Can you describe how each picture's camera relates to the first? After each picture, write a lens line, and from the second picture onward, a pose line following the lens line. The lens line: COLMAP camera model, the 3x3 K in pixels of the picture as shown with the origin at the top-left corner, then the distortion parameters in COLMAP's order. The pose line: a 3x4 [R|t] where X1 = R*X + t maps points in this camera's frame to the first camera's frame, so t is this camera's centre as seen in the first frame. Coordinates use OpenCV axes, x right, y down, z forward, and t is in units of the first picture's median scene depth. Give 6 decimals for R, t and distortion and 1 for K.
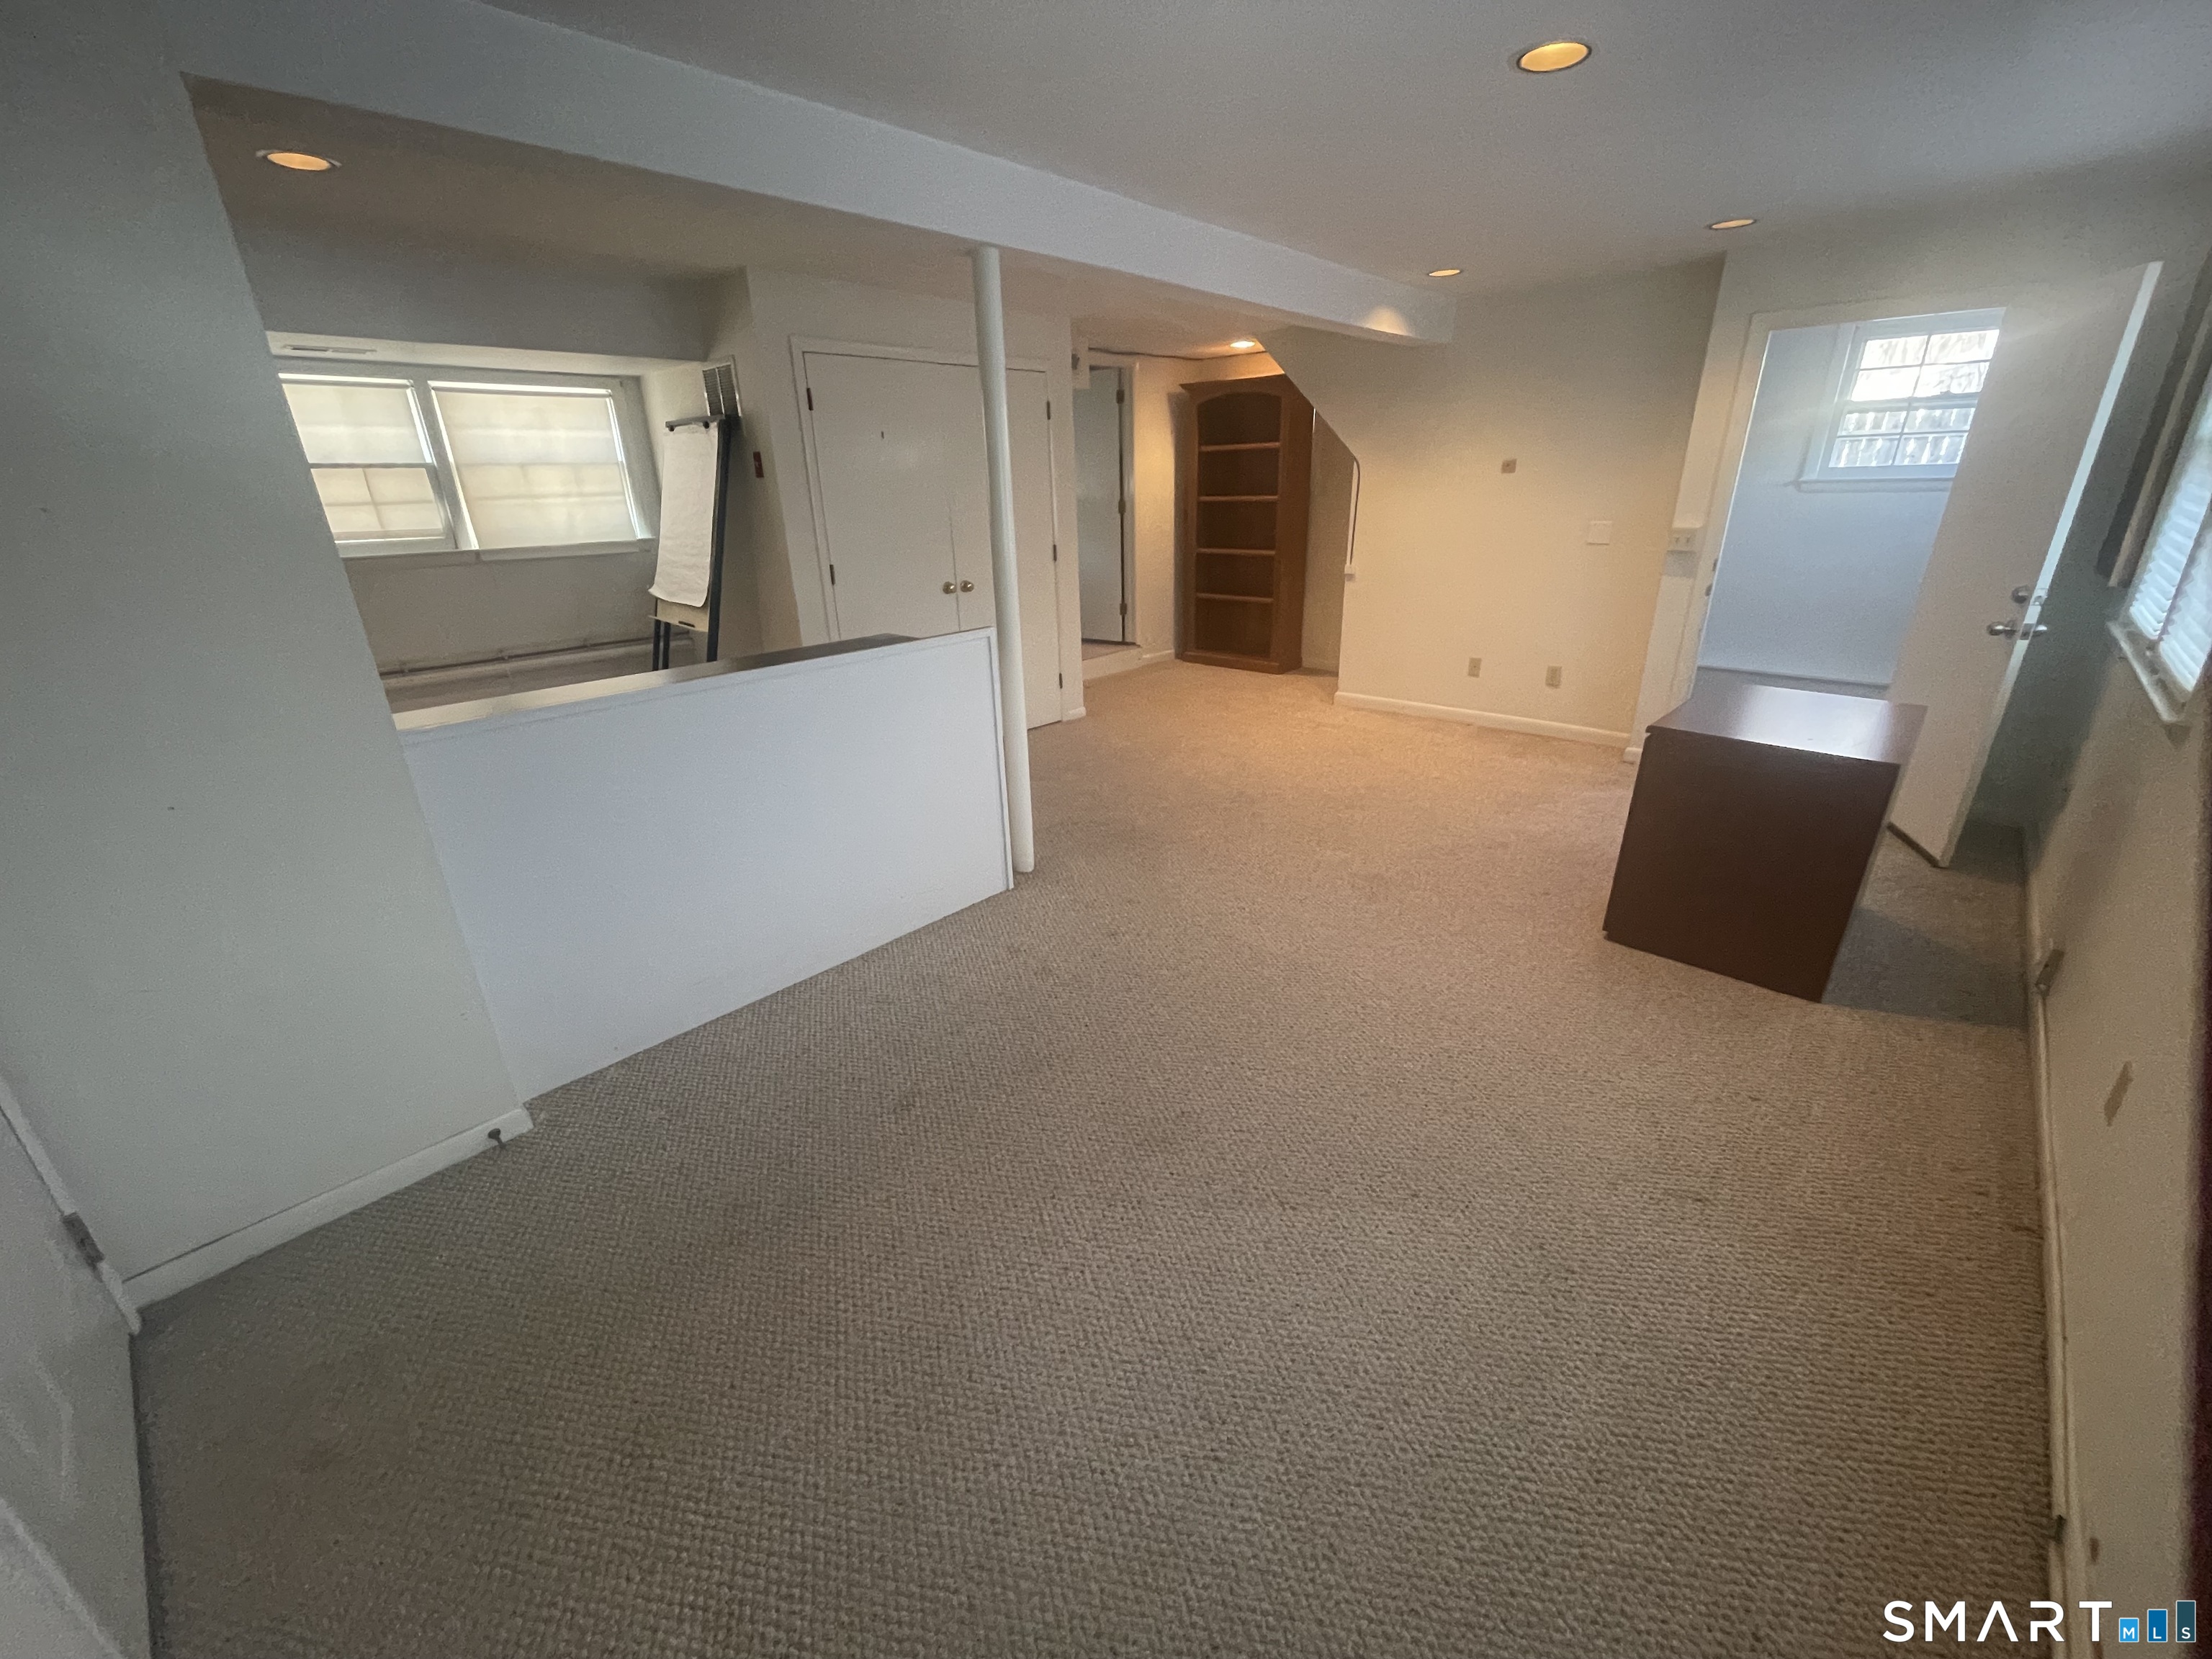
lens RADIAL K [[906.2, 0, 1103.0], [0, 906.2, 818.3], [0, 0, 1]] dist [0.014680, 0.000182]
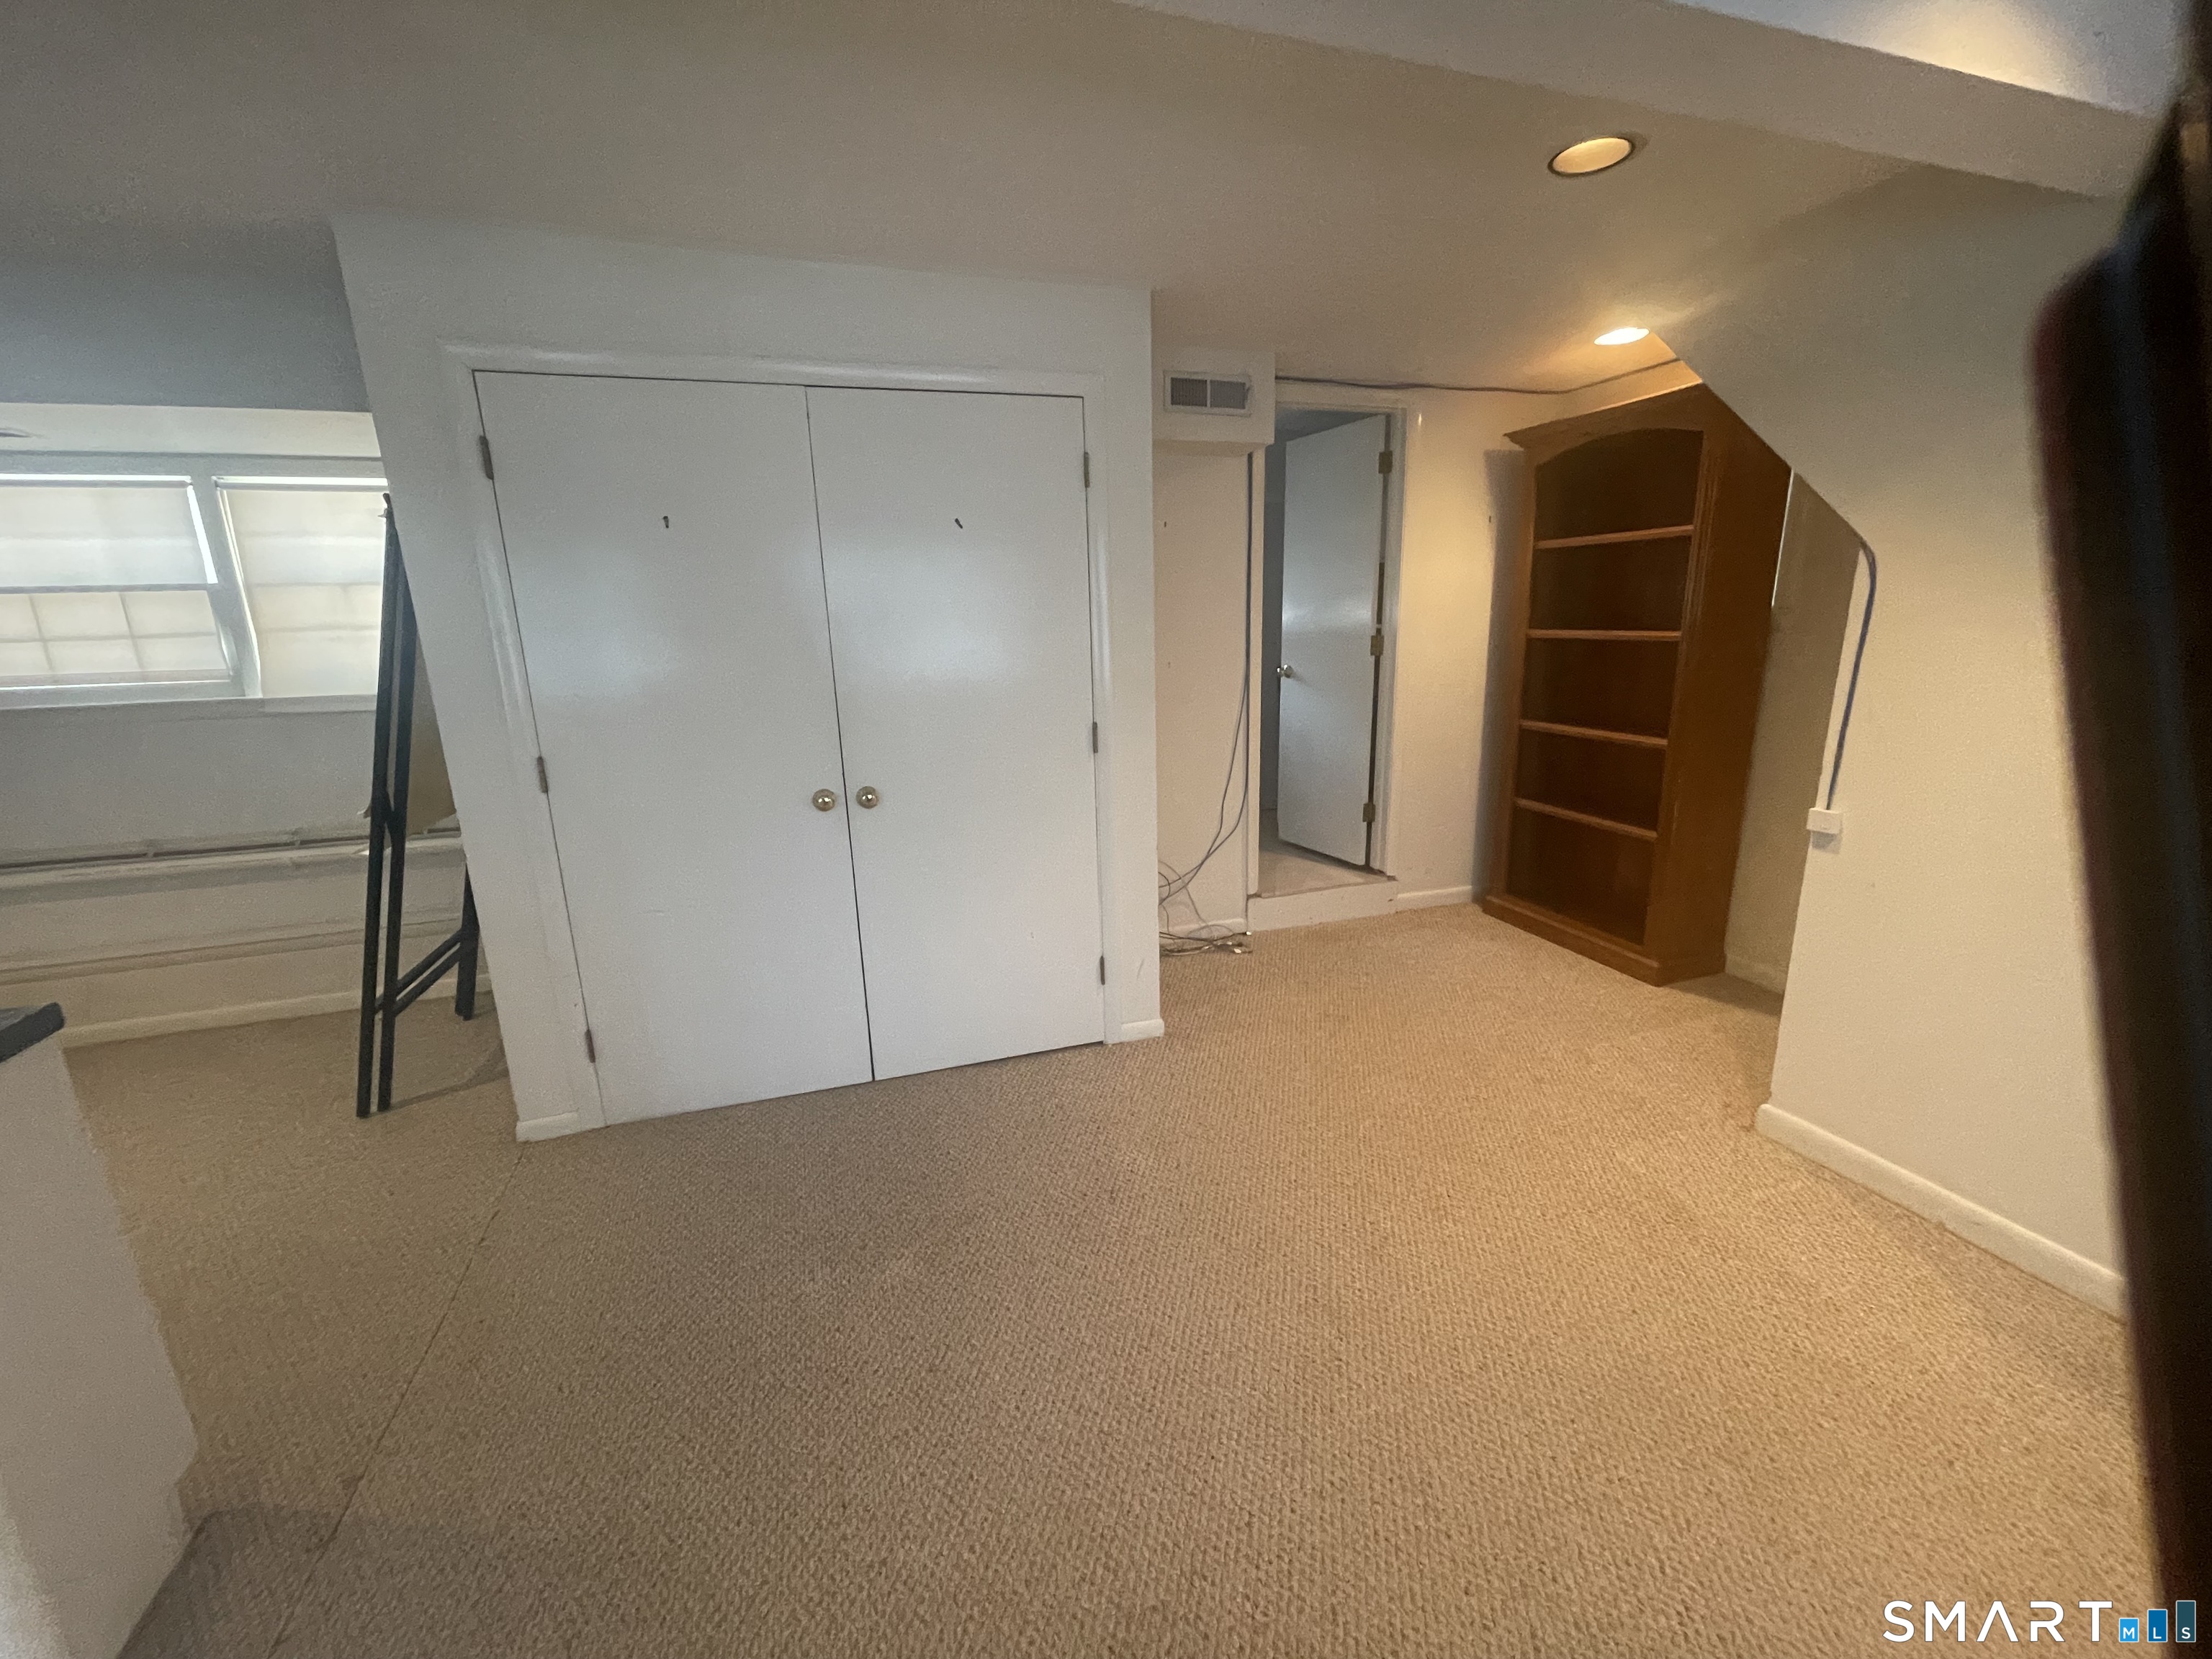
lens RADIAL K [[890.5, 0, 1114.9], [0, 890.5, 820.4], [0, 0, 1]] dist [0.001874, 0.000065]
pose [[0.875420, 0.114387, -0.469633, 0.188370], [-0.167395, 0.983217, -0.072554, -0.199092], [0.453452, 0.142129, 0.879875, 0.534025]]
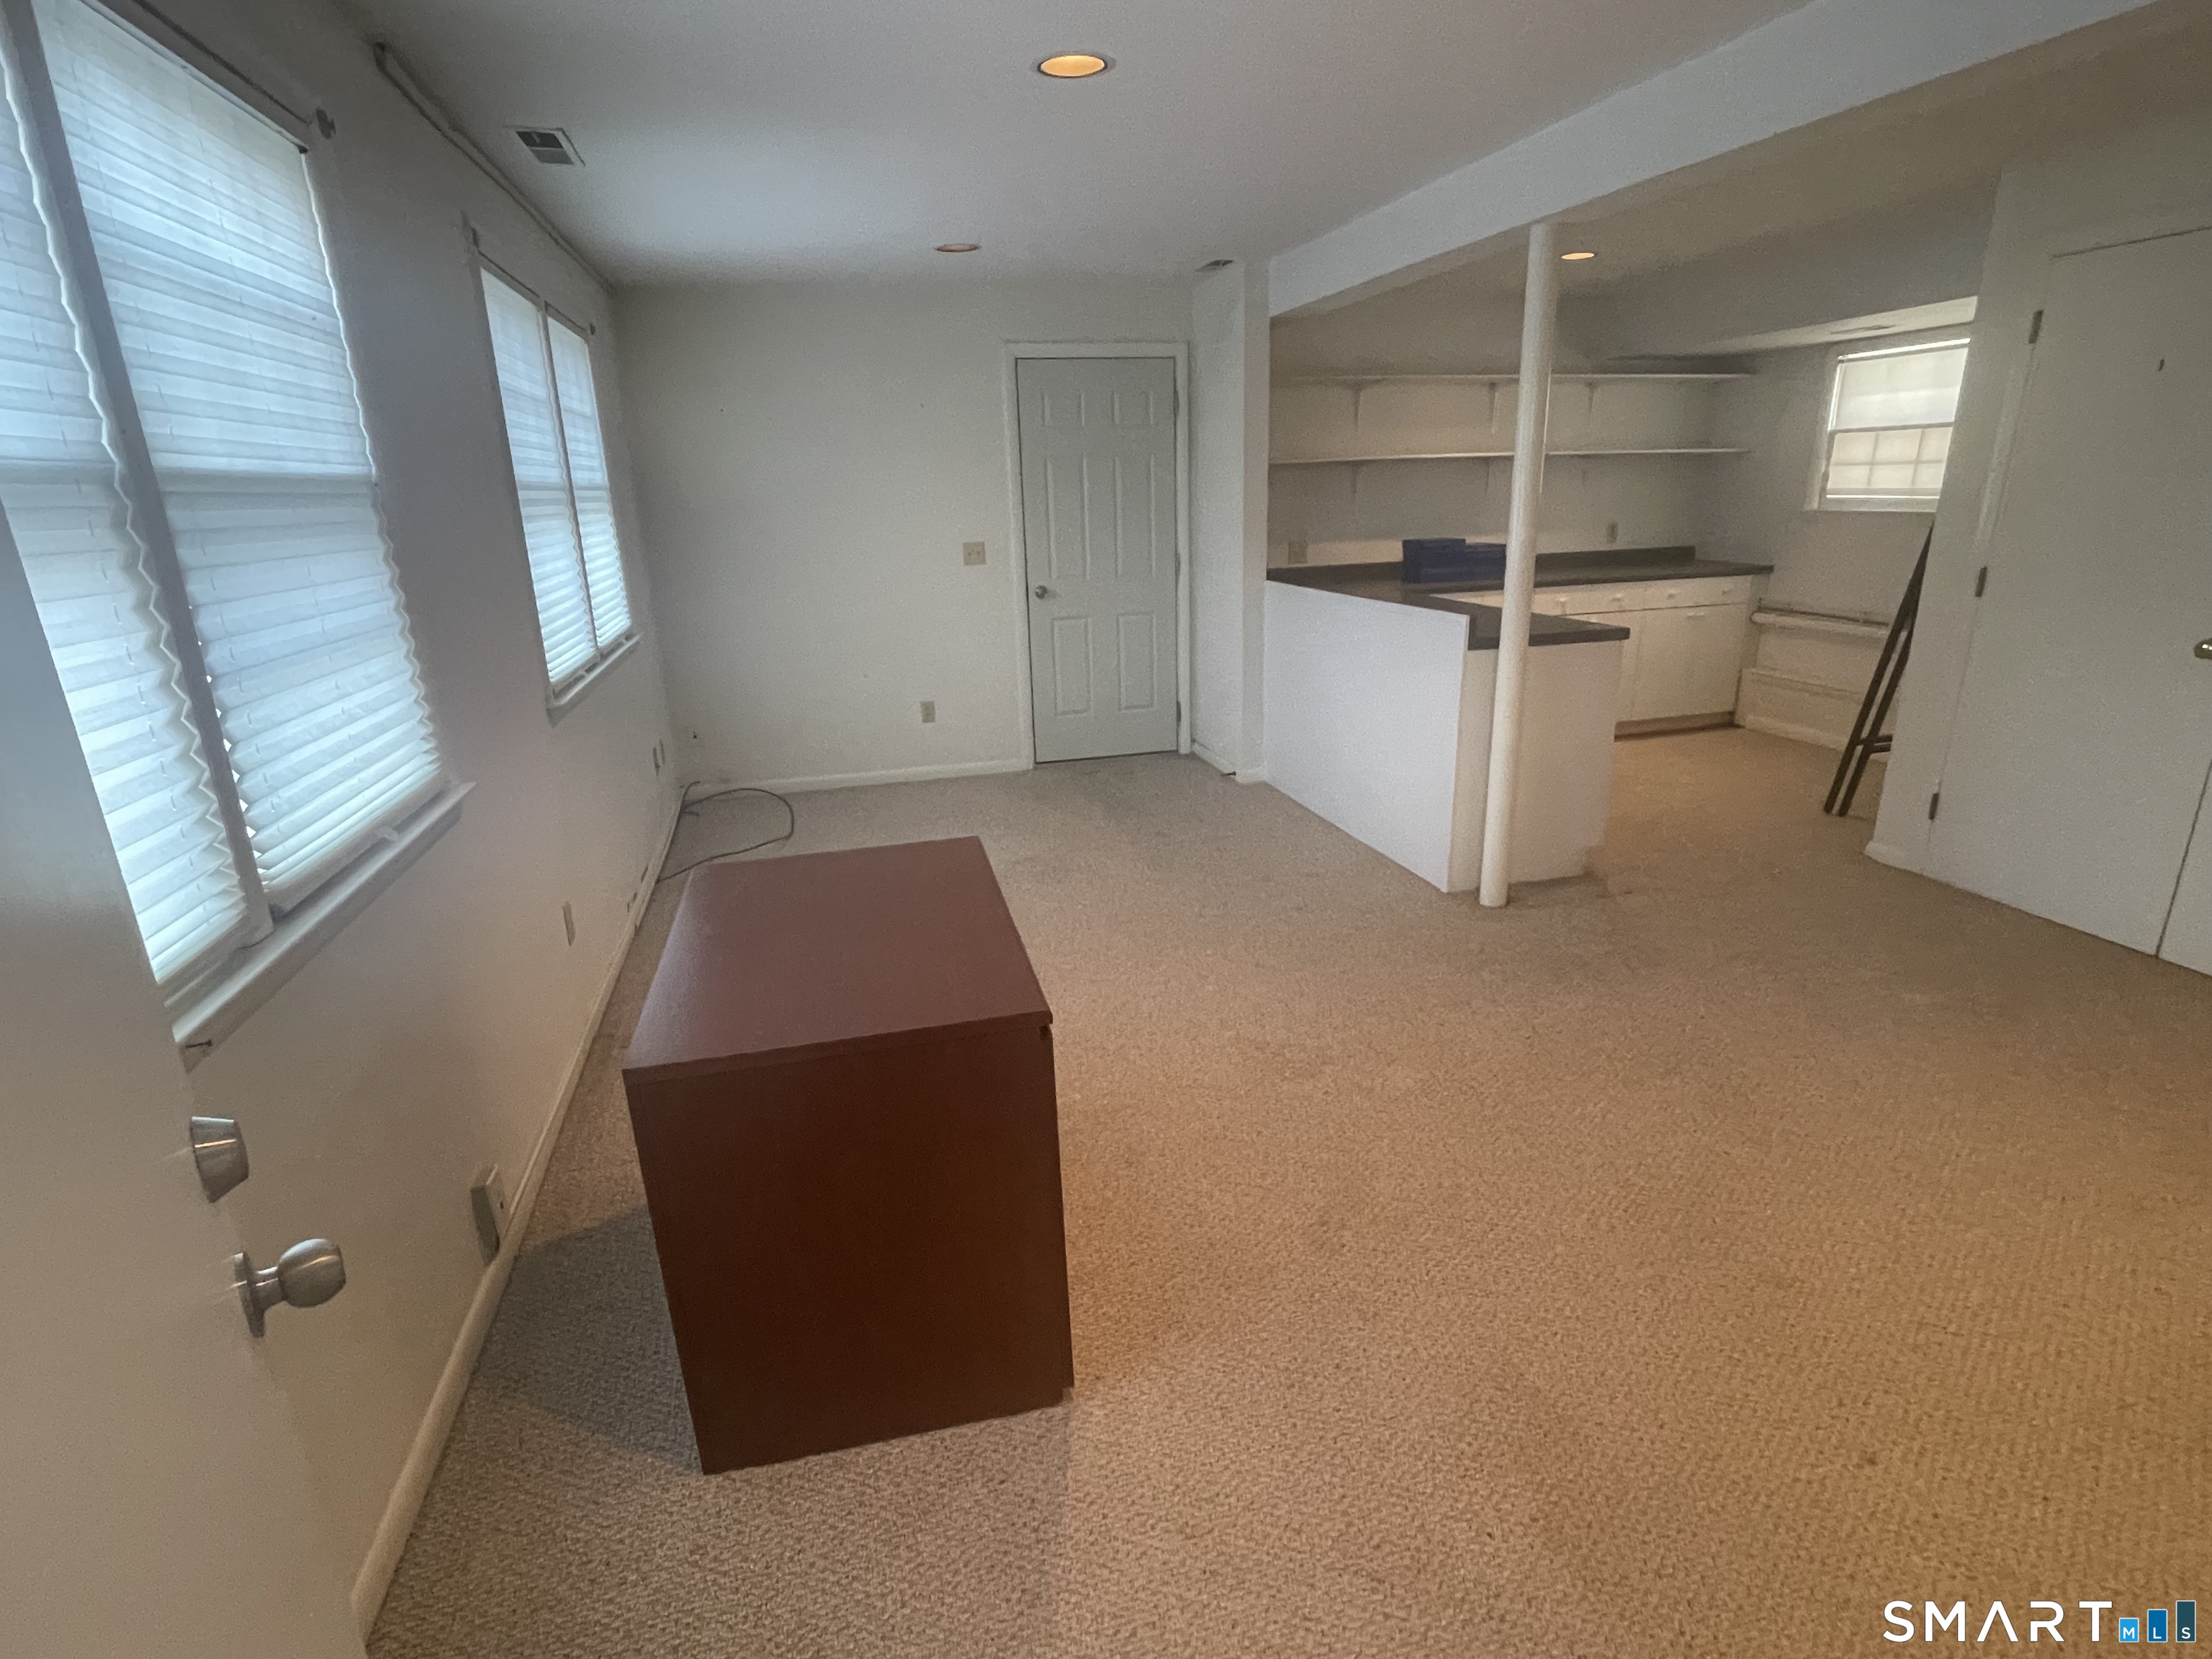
lens RADIAL K [[1086.4, 0, 1106.0], [0, 1086.4, 829.5], [0, 0, 1]] dist [-0.017311, -0.000030]
pose [[-0.558298, 0.284822, -0.779217, 0.556670], [-0.264674, 0.828999, 0.492654, -0.254339], [0.786289, 0.481287, -0.387443, 0.681830]]
